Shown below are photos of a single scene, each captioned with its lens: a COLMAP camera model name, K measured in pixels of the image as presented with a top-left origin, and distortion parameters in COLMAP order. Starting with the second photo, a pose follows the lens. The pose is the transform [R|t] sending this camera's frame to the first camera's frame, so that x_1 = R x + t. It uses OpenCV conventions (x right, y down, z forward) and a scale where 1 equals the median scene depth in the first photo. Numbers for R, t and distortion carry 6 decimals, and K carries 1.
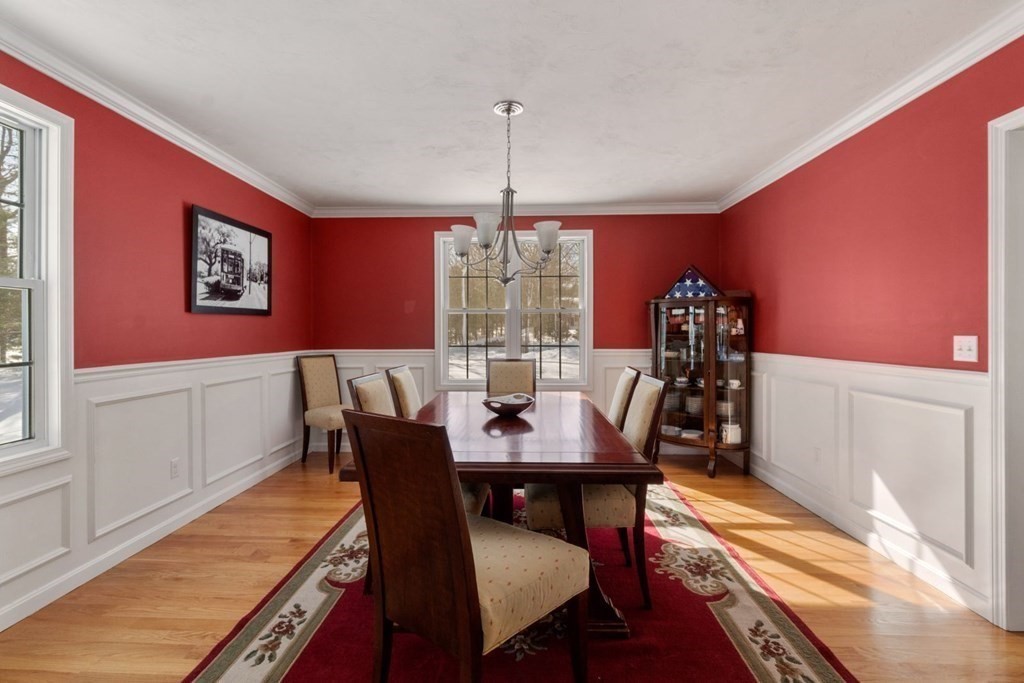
lens RADIAL K [[477.5, 0, 509.8], [0, 477.5, 335.1], [0, 0, 1]] dist [0.003036, 0.000132]
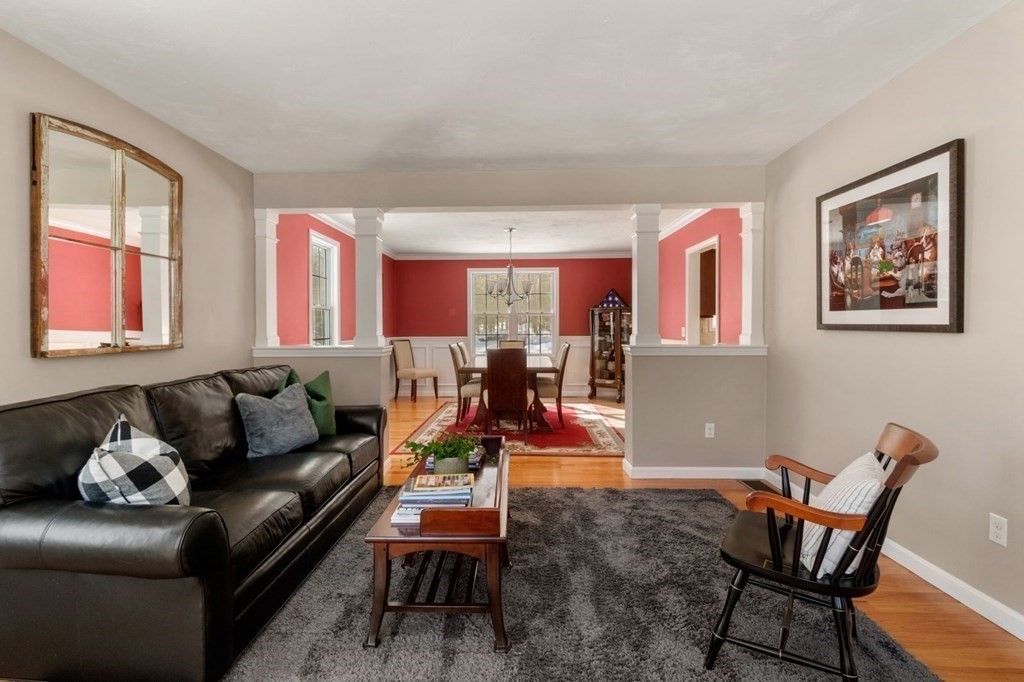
lens RADIAL K [[477.5, 0, 511.9], [0, 477.5, 335.3], [0, 0, 1]] dist [0.003036, 0.000132]
pose [[0.999992, -0.001520, 0.003589, -0.002893], [0.001483, 0.999946, 0.010281, 0.008653], [-0.003605, -0.010275, 0.999941, -0.791134]]
